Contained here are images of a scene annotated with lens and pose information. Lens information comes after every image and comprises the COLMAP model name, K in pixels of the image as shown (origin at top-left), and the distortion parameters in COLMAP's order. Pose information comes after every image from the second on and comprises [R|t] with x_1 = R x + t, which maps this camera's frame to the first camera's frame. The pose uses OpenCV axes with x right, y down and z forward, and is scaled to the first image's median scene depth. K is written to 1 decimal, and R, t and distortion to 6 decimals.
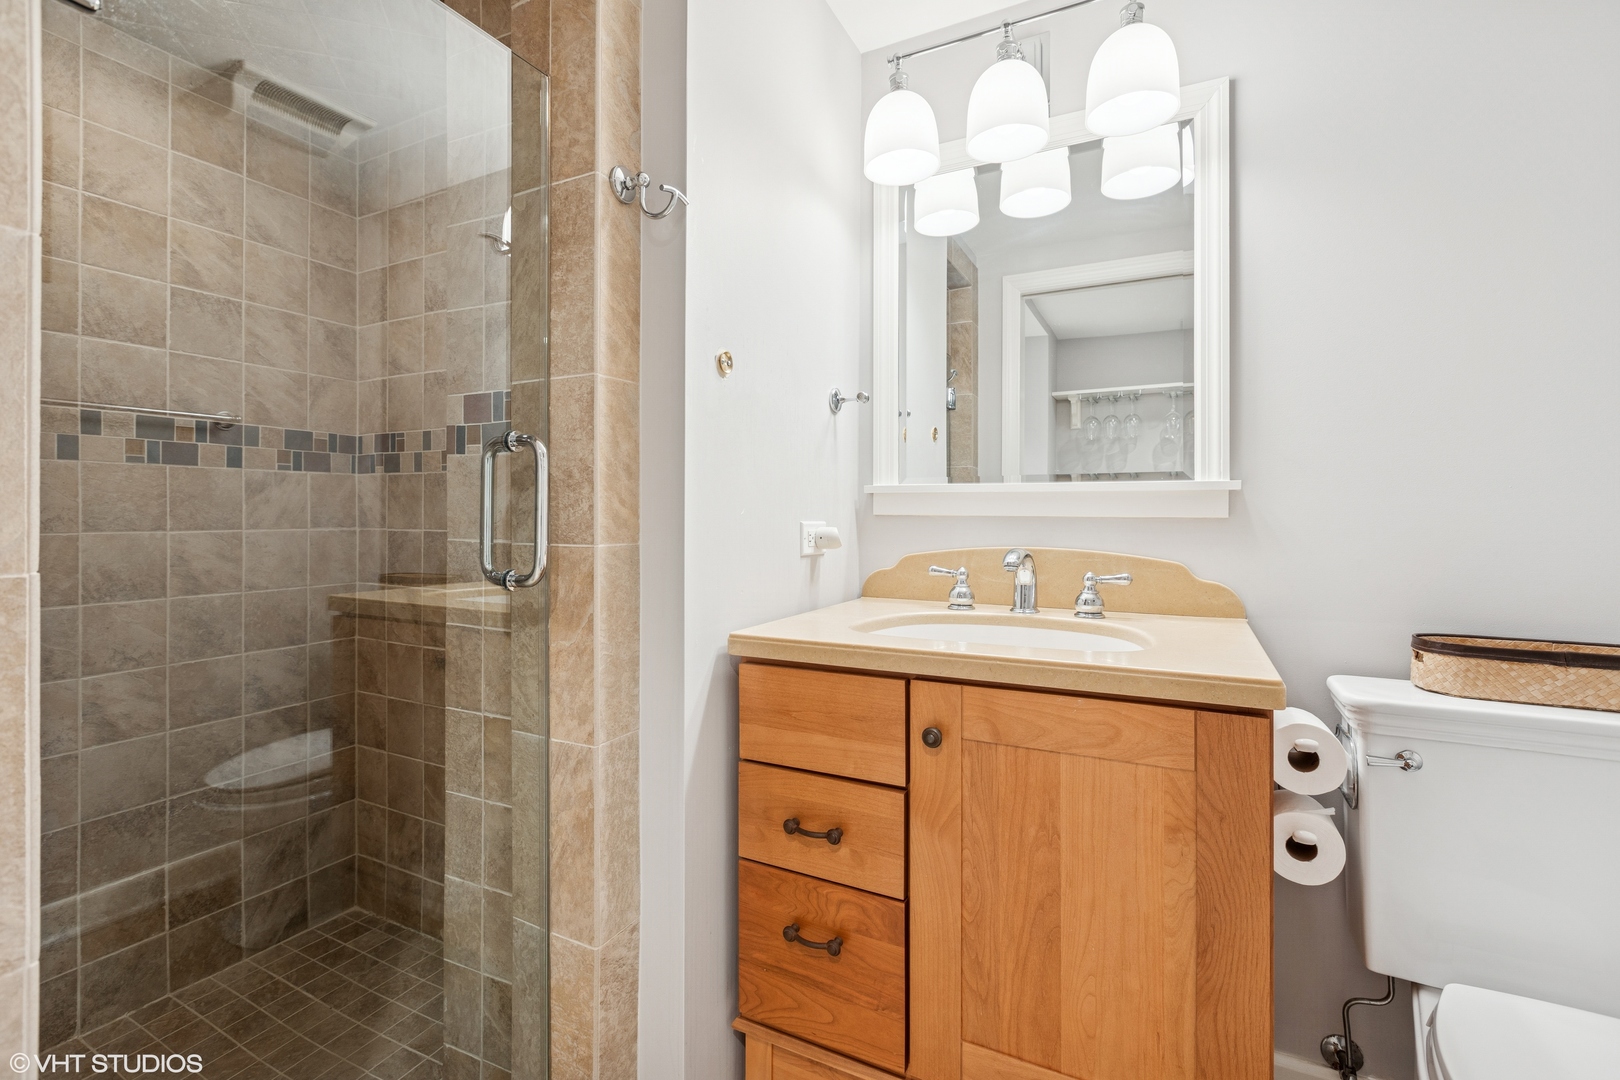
lens RADIAL K [[730.7, 0, 807.8], [0, 730.7, 530.8], [0, 0, 1]] dist [-0.000055, -0.000011]
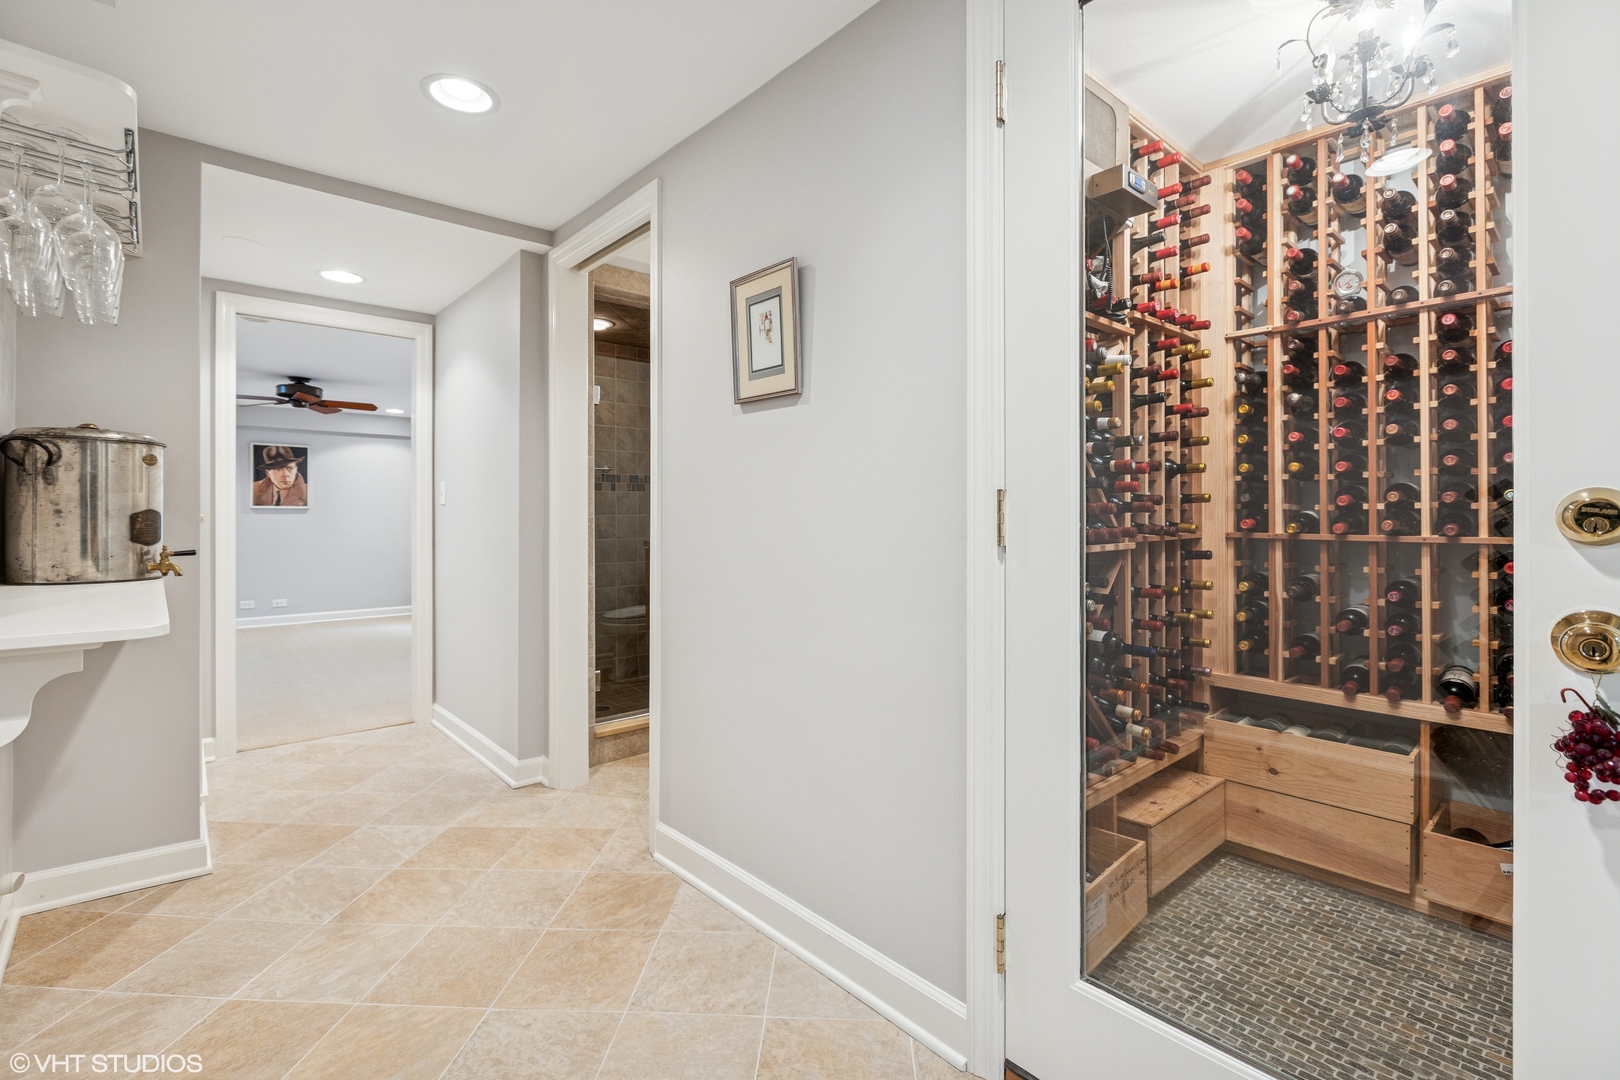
lens RADIAL K [[730.7, 0, 809.0], [0, 730.7, 526.8], [0, 0, 1]] dist [-0.000055, -0.000011]
pose [[0.934679, -0.000185, -0.355492, 0.765747], [0.002115, 0.999985, 0.005042, 0.028071], [0.355486, -0.005464, 0.934666, -1.145592]]
